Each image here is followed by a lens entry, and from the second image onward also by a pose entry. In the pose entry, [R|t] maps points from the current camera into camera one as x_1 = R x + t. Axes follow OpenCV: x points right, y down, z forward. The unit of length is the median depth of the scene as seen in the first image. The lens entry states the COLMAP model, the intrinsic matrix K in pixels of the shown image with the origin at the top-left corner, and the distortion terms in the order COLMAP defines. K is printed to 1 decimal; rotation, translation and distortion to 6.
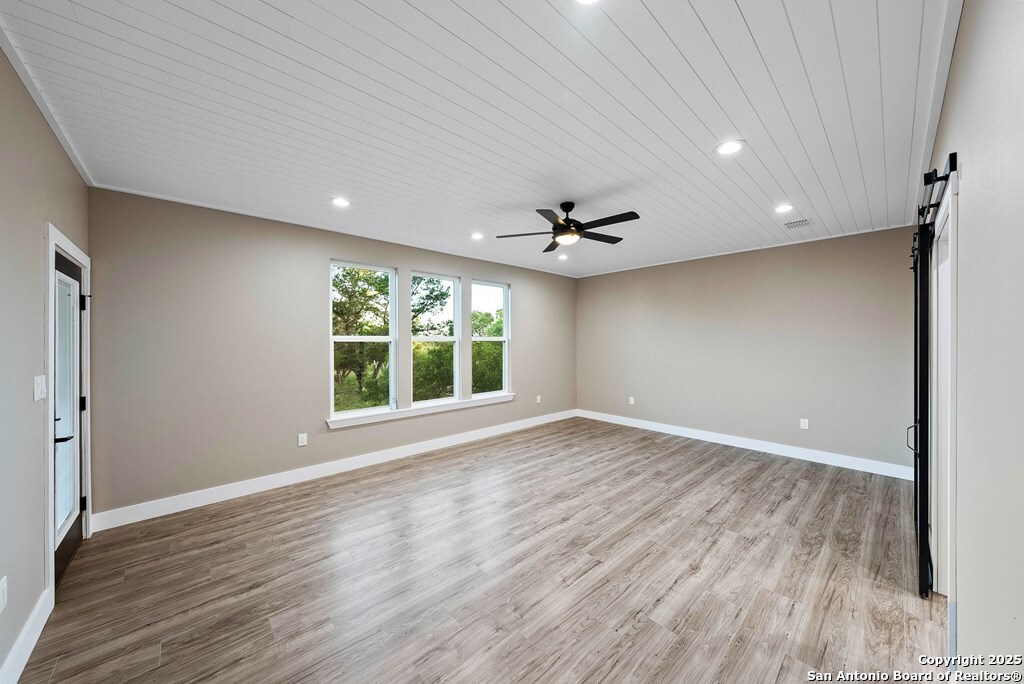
lens RADIAL K [[352.5, 0, 515.1], [0, 352.5, 340.1], [0, 0, 1]] dist [-0.002767, -0.000019]
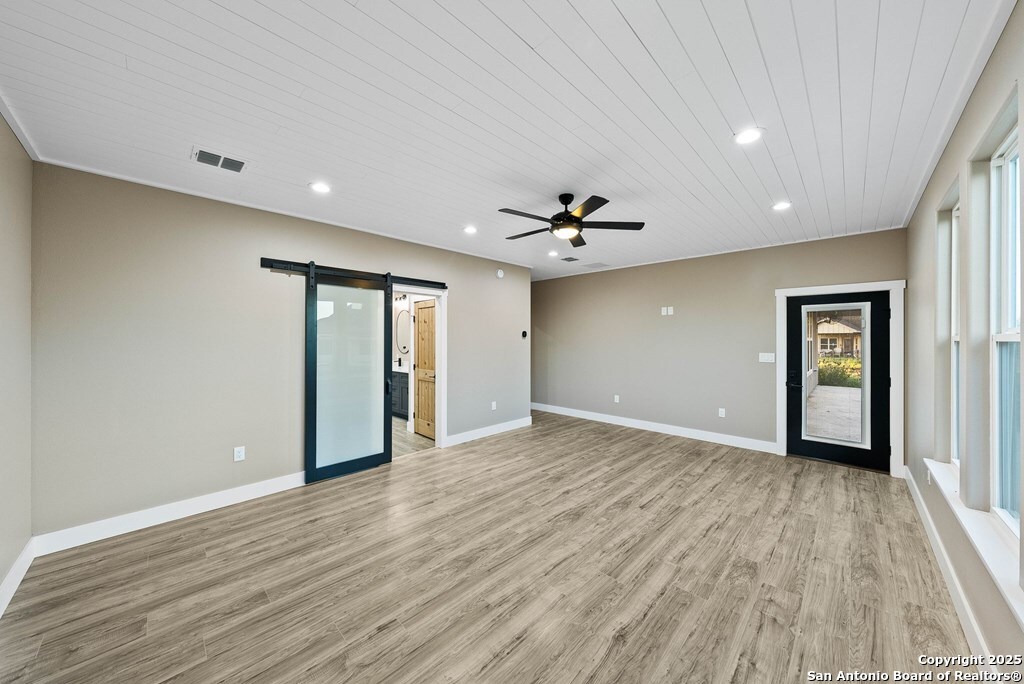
lens RADIAL K [[352.5, 0, 515.1], [0, 352.5, 340.1], [0, 0, 1]] dist [-0.002767, -0.000019]
pose [[-0.998448, 0.000063, -0.055687, 0.320729], [-0.000129, 0.999994, 0.003434, 0.000515], [0.055687, 0.003436, -0.998442, 1.837845]]
